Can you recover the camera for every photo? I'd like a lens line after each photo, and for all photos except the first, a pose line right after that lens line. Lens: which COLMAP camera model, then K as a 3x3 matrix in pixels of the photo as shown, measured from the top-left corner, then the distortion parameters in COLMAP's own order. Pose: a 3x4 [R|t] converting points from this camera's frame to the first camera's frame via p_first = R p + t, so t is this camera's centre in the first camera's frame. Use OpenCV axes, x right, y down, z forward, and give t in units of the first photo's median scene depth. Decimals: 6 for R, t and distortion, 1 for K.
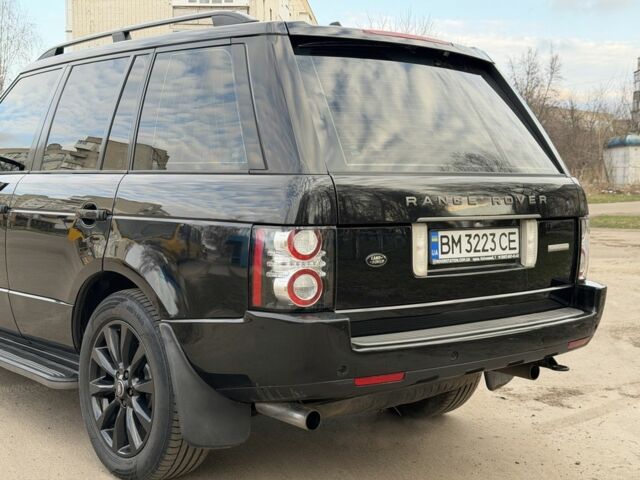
lens RADIAL K [[900.0, 0, 320.0], [0, 900.0, 240.0], [0, 0, 1]] dist [0.145816, -0.074805]
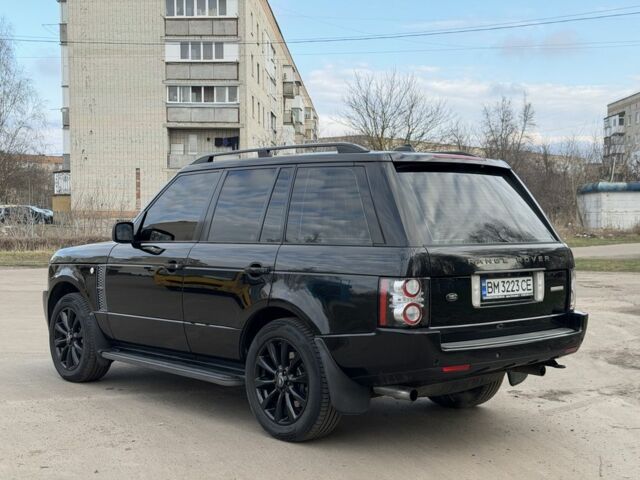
lens RADIAL K [[900.0, 0, 320.0], [0, 900.0, 240.0], [0, 0, 1]] dist [0.145816, -0.074805]
pose [[0.999638, -0.010076, 0.024943, -0.189242], [0.011268, 0.998778, -0.048121, -0.004988], [-0.024428, 0.048385, 0.998530, -0.574468]]
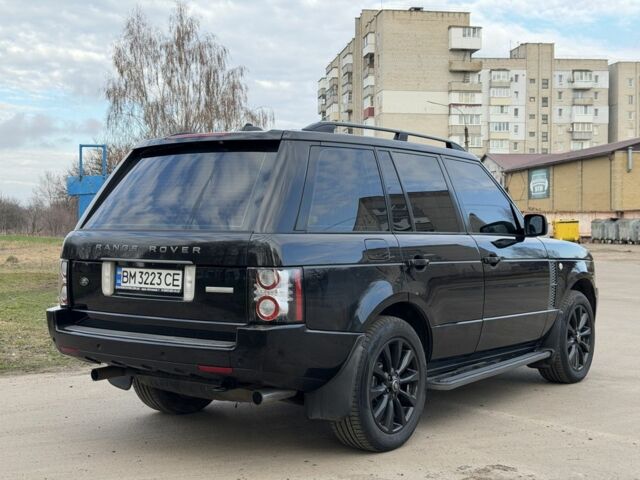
lens RADIAL K [[900.0, 0, 320.0], [0, 900.0, 240.0], [0, 0, 1]] dist [0.145816, -0.074805]
pose [[0.218771, 0.021307, -0.975544, 1.525991], [-0.054722, 0.998456, 0.009535, -0.080298], [0.974241, 0.051297, 0.219600, 0.883944]]
